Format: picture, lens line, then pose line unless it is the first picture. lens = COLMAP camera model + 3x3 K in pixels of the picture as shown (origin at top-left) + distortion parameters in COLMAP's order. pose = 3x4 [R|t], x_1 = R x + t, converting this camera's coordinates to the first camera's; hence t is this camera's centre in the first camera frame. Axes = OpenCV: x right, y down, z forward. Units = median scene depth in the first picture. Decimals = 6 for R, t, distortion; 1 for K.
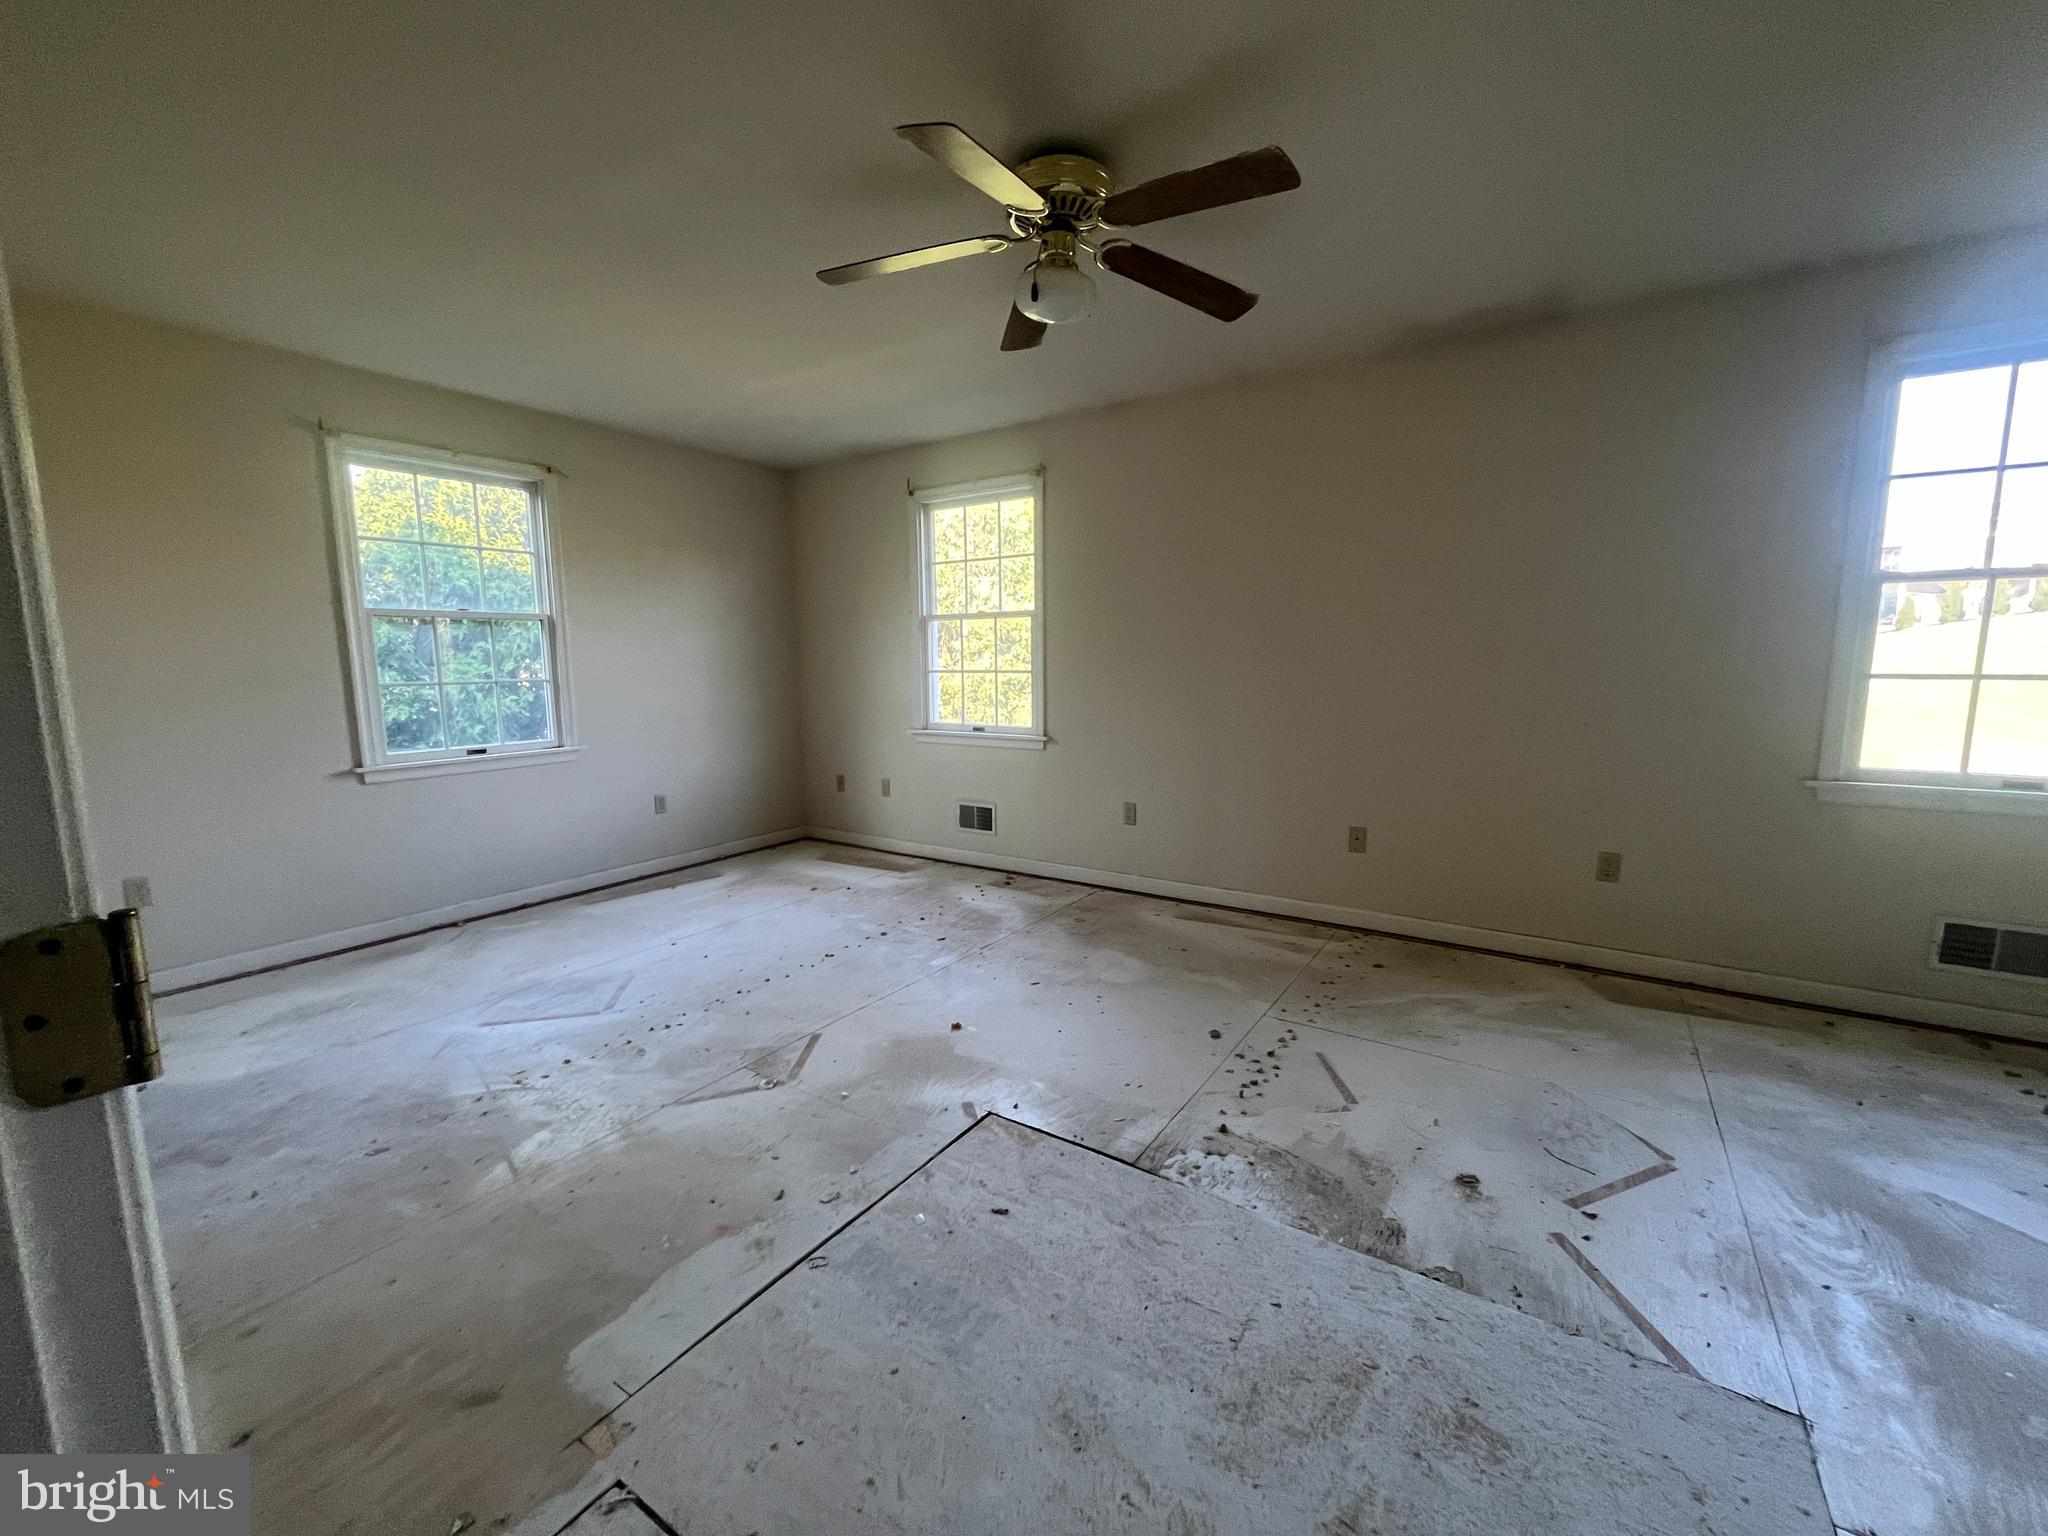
lens RADIAL K [[839.9, 0, 1026.5], [0, 839.9, 768.6], [0, 0, 1]] dist [-0.004620, -0.000131]
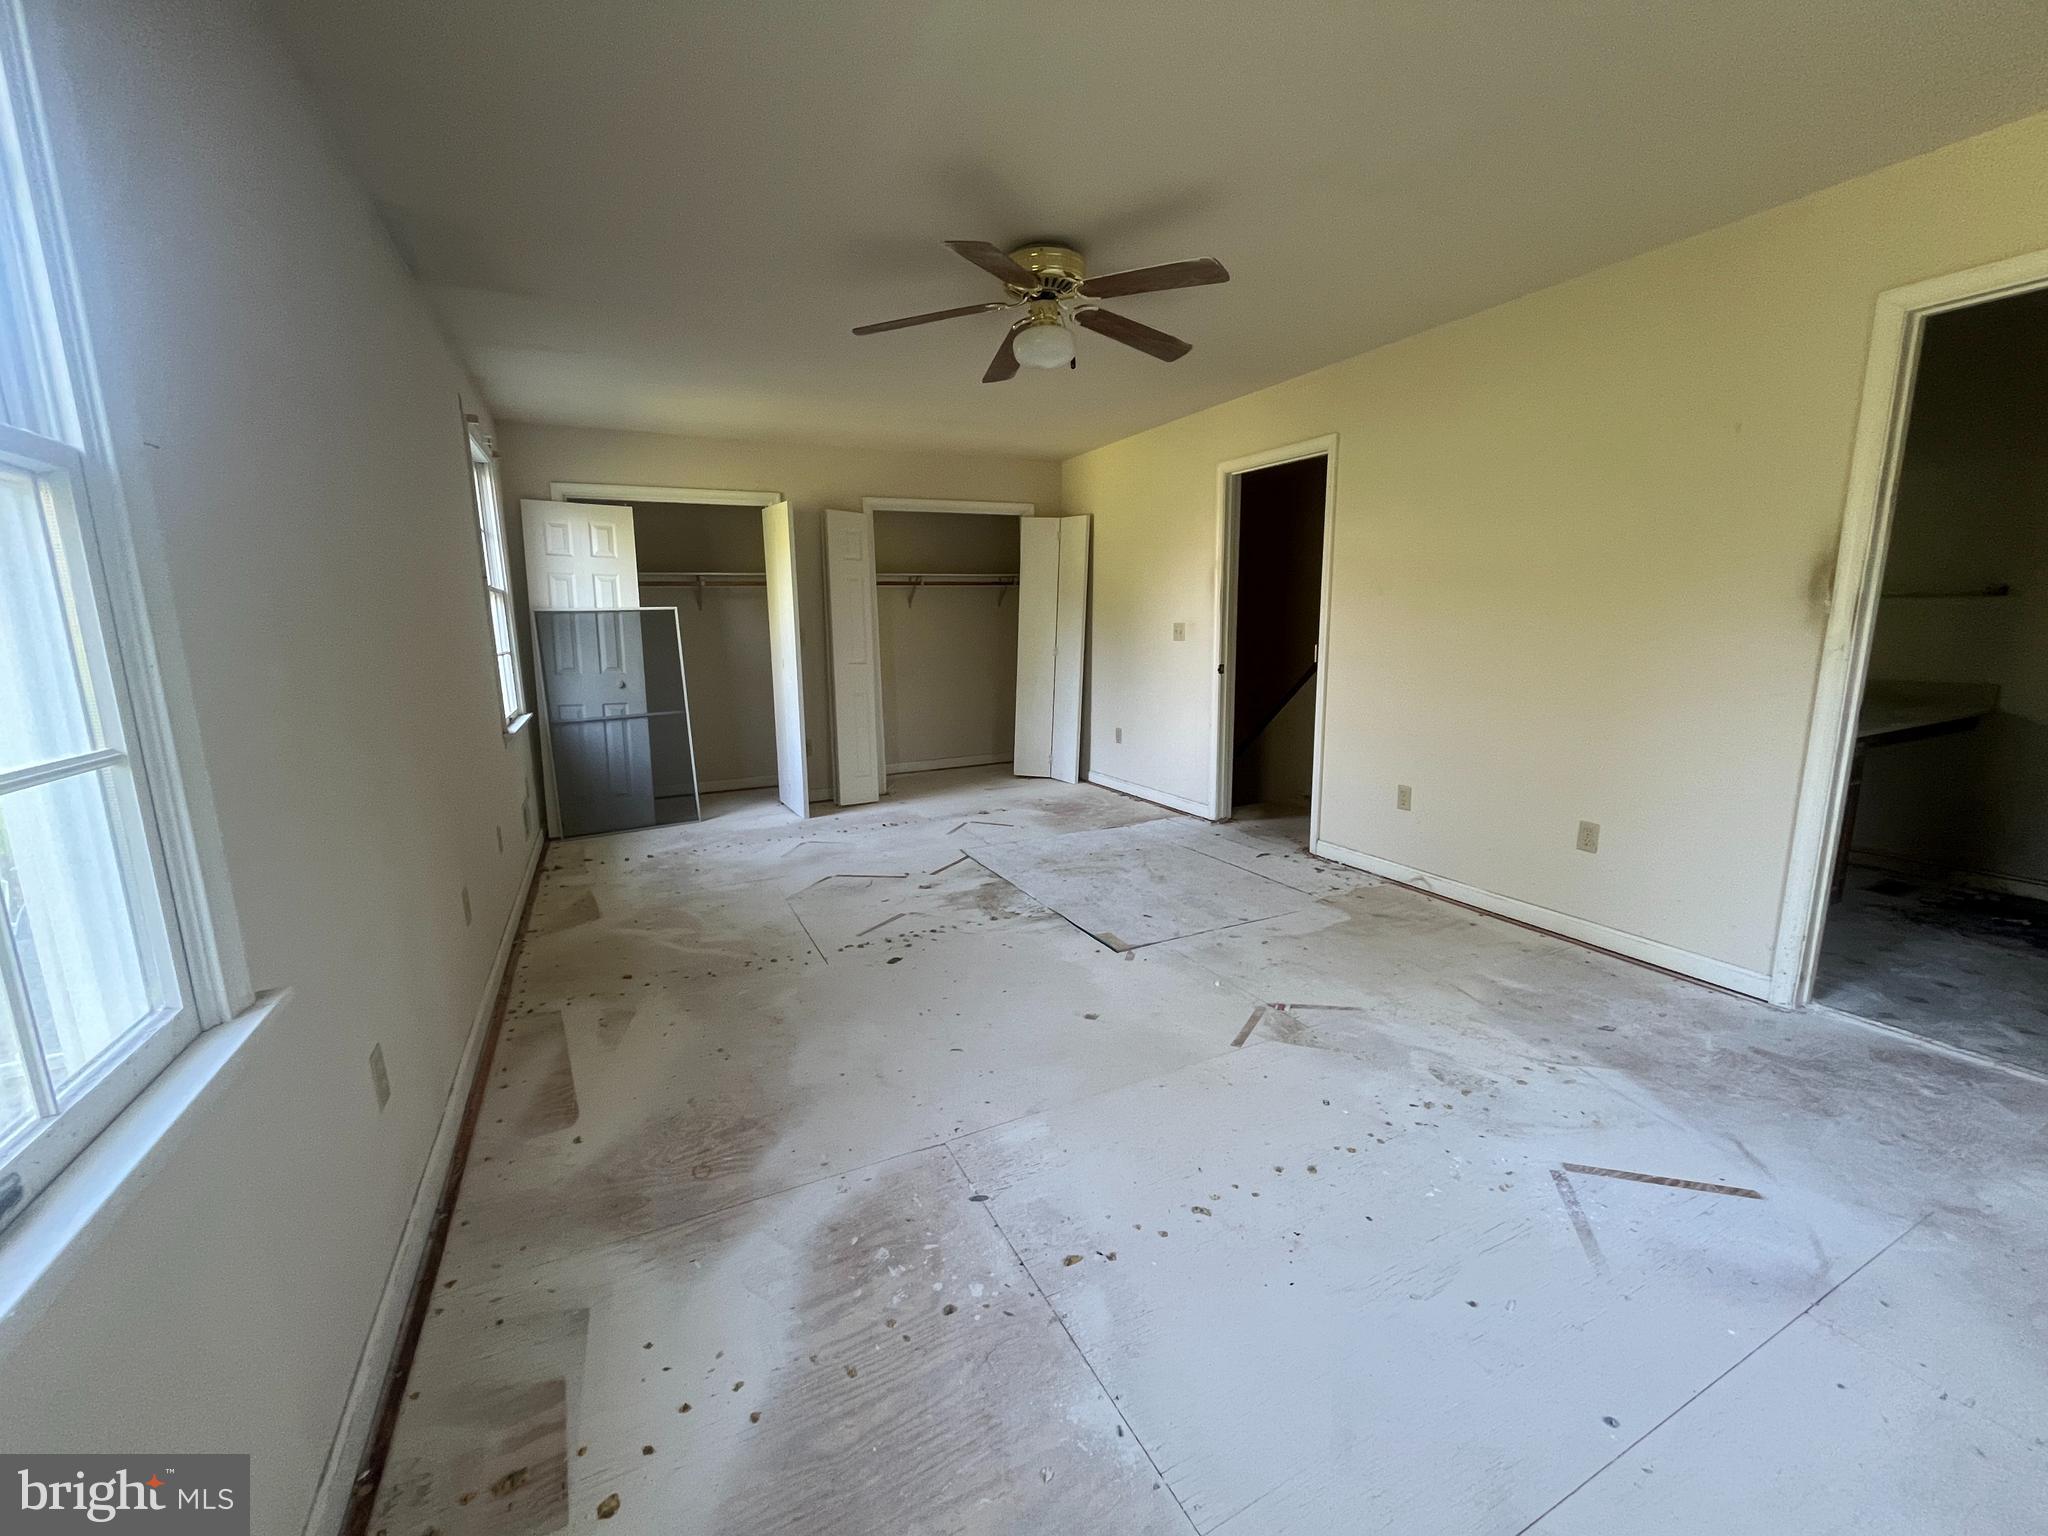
lens RADIAL K [[839.9, 0, 1023.2], [0, 839.9, 772.9], [0, 0, 1]] dist [-0.004620, -0.000131]
pose [[-0.869444, -0.064294, 0.489830, -0.528278], [0.093021, 0.952456, 0.290128, -0.273806], [-0.485195, 0.297815, -0.822127, 1.968970]]
